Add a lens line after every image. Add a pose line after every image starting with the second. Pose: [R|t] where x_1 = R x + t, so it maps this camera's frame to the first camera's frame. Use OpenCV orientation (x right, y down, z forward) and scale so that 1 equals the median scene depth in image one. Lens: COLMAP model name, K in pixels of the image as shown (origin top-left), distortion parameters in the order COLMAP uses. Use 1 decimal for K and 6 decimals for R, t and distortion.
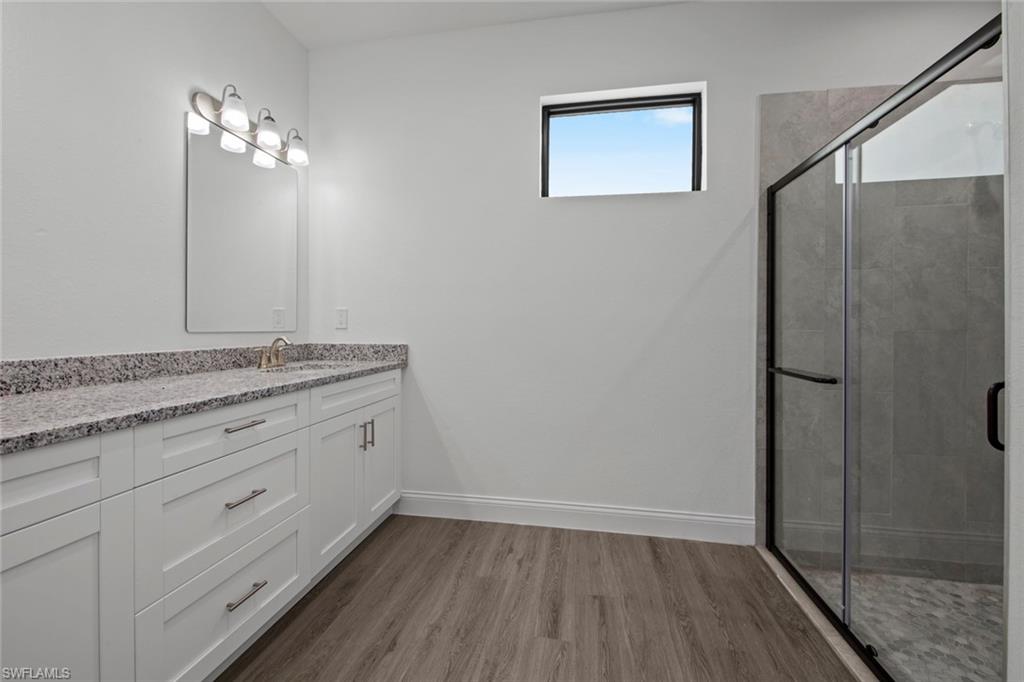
lens RADIAL K [[395.6, 0, 516.0], [0, 395.6, 330.6], [0, 0, 1]] dist [0.013768, -0.010992]
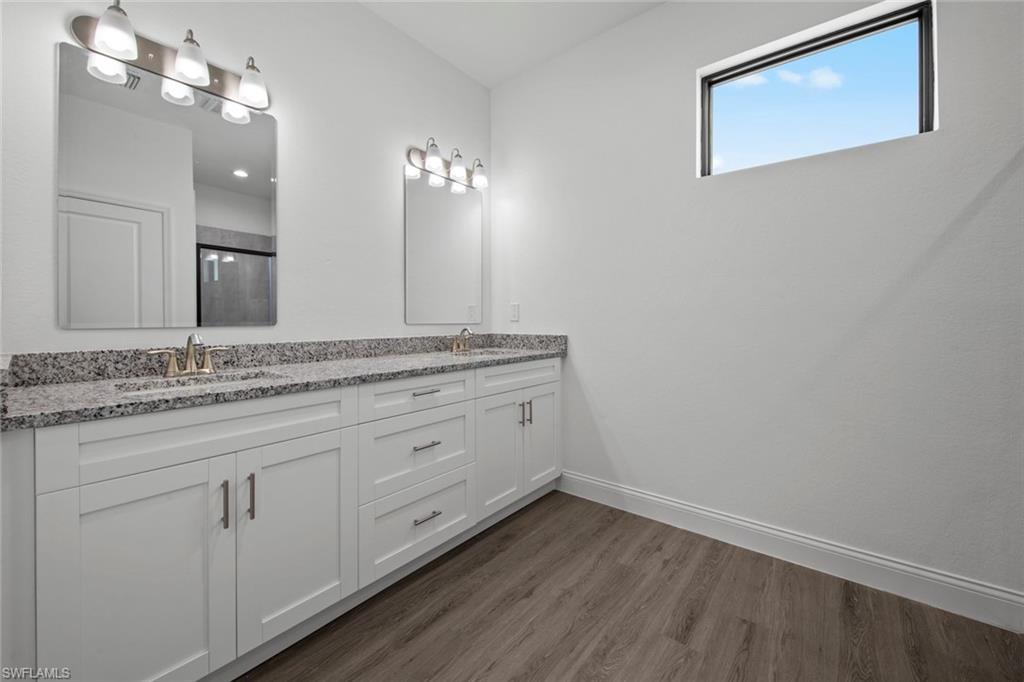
lens RADIAL K [[401.5, 0, 510.7], [0, 401.5, 322.6], [0, 0, 1]] dist [0.001252, -0.003404]
pose [[0.868992, -0.003331, -0.494816, 0.175997], [0.002164, 0.999993, -0.002931, 0.003877], [0.494822, 0.001476, 0.868993, -0.035454]]
